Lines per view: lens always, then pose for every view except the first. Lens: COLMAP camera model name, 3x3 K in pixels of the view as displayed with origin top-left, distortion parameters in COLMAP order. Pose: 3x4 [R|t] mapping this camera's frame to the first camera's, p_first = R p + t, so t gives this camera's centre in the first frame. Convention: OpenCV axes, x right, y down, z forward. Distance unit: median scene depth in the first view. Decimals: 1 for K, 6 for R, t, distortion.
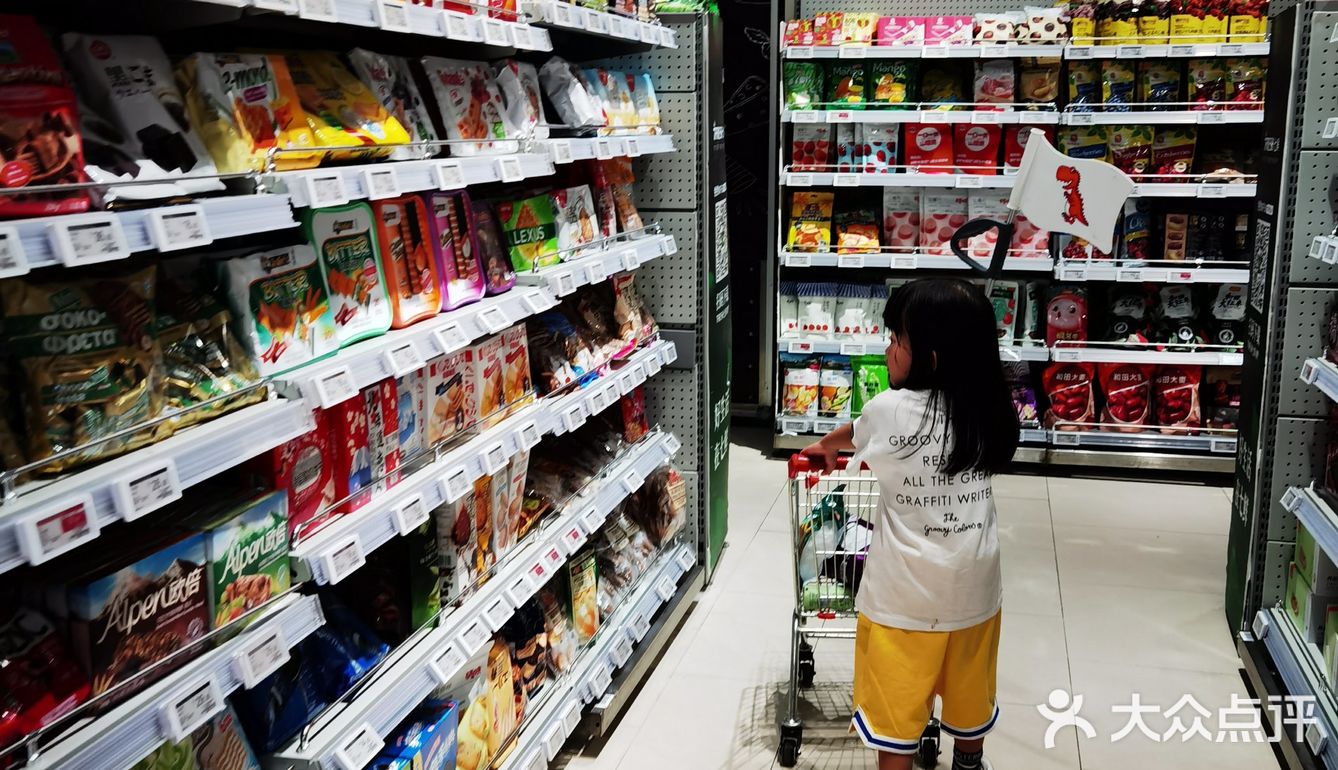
lens RADIAL K [[1287.4, 0, 669.0], [0, 1287.4, 385.0], [0, 0, 1]] dist [0.009230, -0.007084]
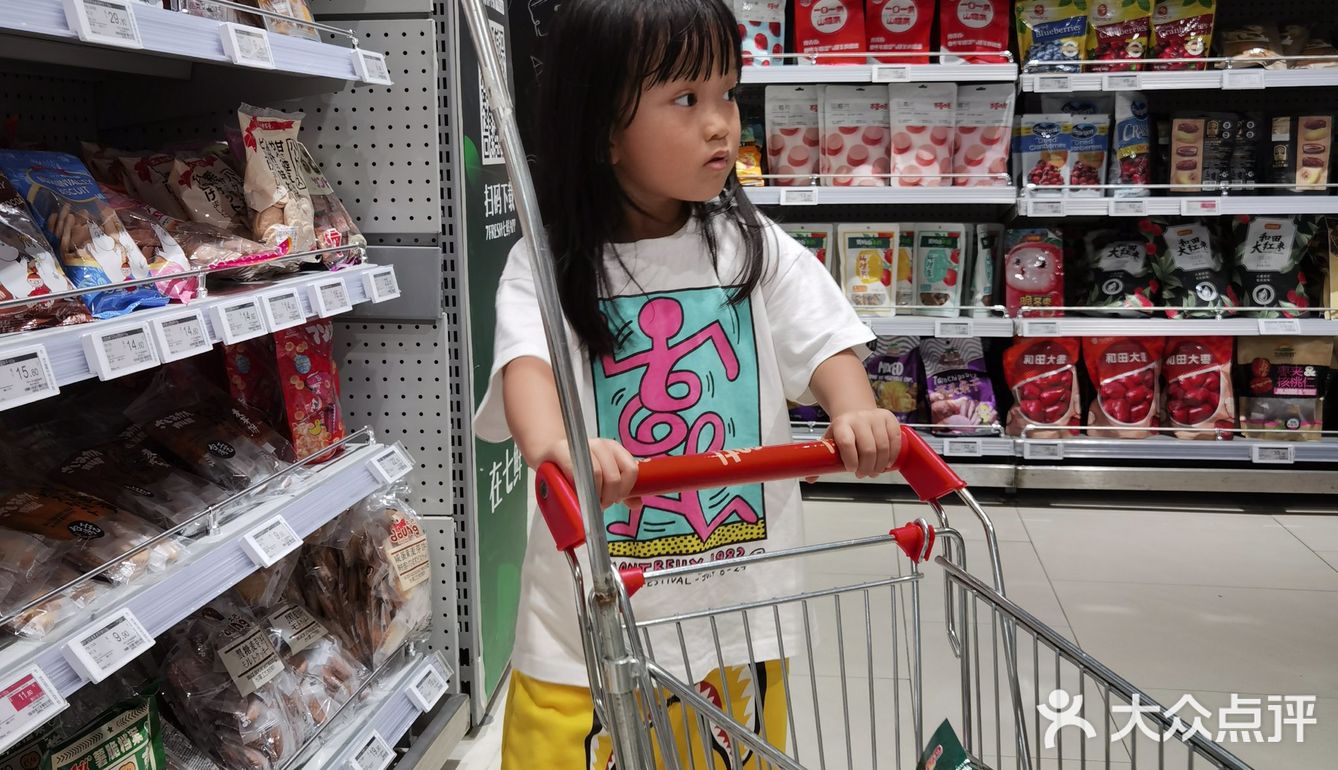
lens RADIAL K [[1287.4, 0, 669.0], [0, 1287.4, 385.0], [0, 0, 1]] dist [0.009230, -0.007084]
pose [[0.994155, -0.021386, 0.105825, 0.042023], [0.025012, 0.999140, -0.033056, 0.025058], [-0.105027, 0.035509, 0.993835, 0.347298]]
